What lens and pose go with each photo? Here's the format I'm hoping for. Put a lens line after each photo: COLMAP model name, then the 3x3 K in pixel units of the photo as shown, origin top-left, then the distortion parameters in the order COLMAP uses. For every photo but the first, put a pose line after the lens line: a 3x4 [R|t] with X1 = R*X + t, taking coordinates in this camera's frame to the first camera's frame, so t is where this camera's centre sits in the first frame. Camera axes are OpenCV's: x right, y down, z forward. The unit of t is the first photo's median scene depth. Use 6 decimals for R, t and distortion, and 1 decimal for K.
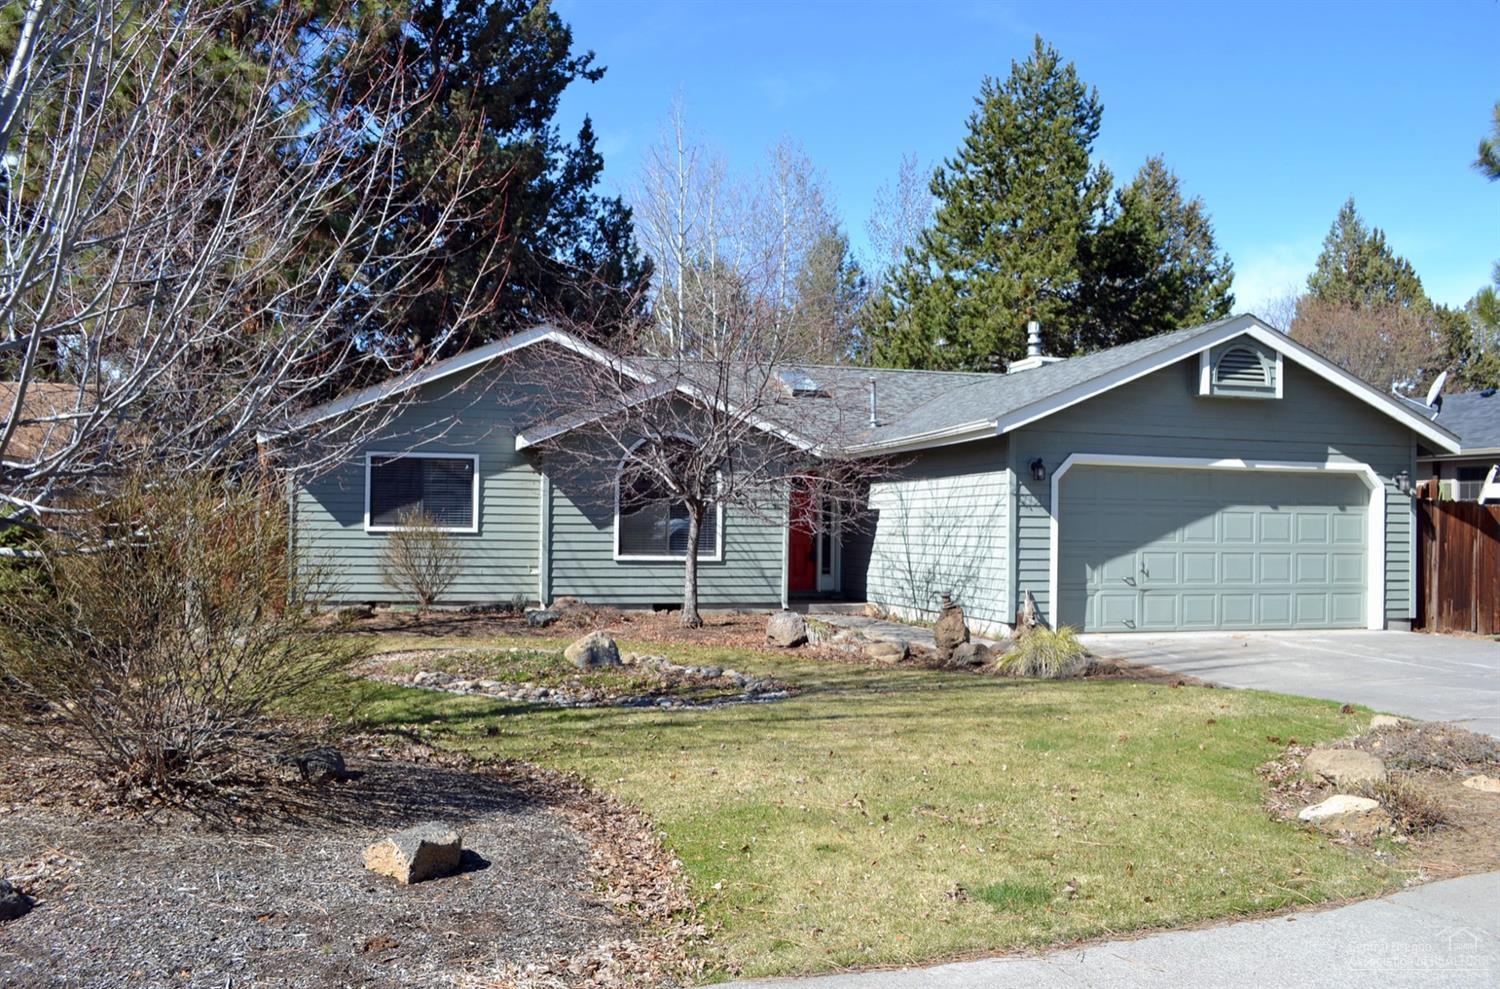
lens RADIAL K [[1189.2, 0, 750.0], [0, 1189.2, 494.5], [0, 0, 1]] dist [-0.085721, 0.000744]
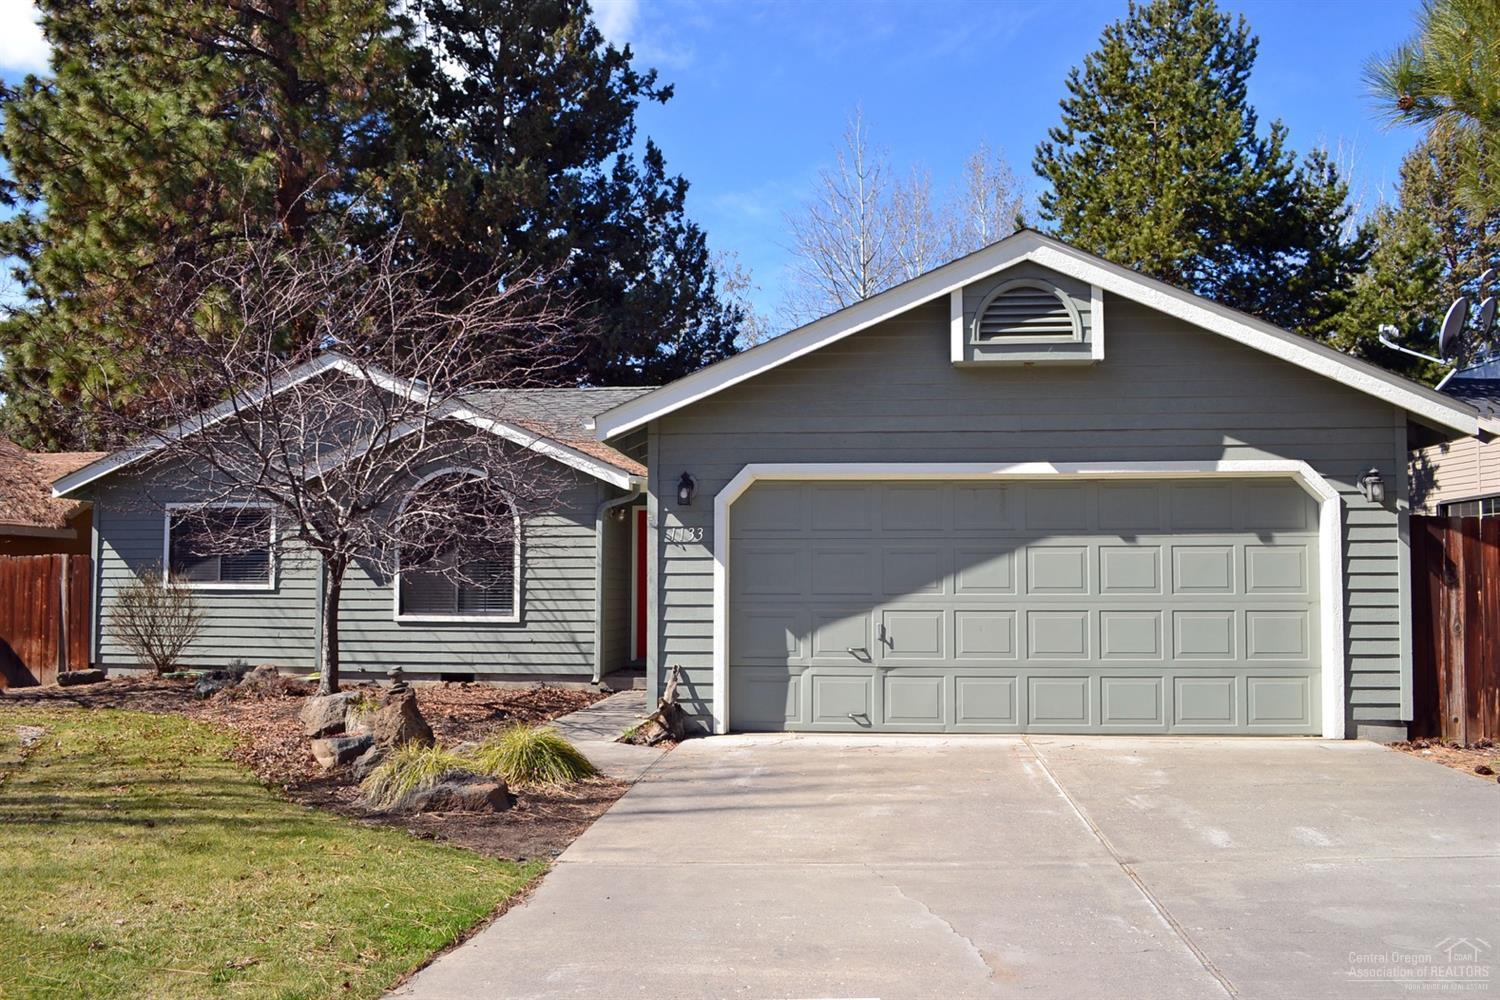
lens RADIAL K [[1177.3, 0, 750.0], [0, 1177.3, 511.1], [0, 0, 1]] dist [-0.083803, 0.007040]
pose [[0.938841, -0.033497, -0.342718, 0.463431], [0.020788, 0.998955, -0.040691, 0.018023], [0.343723, 0.031078, 0.938557, 0.340480]]
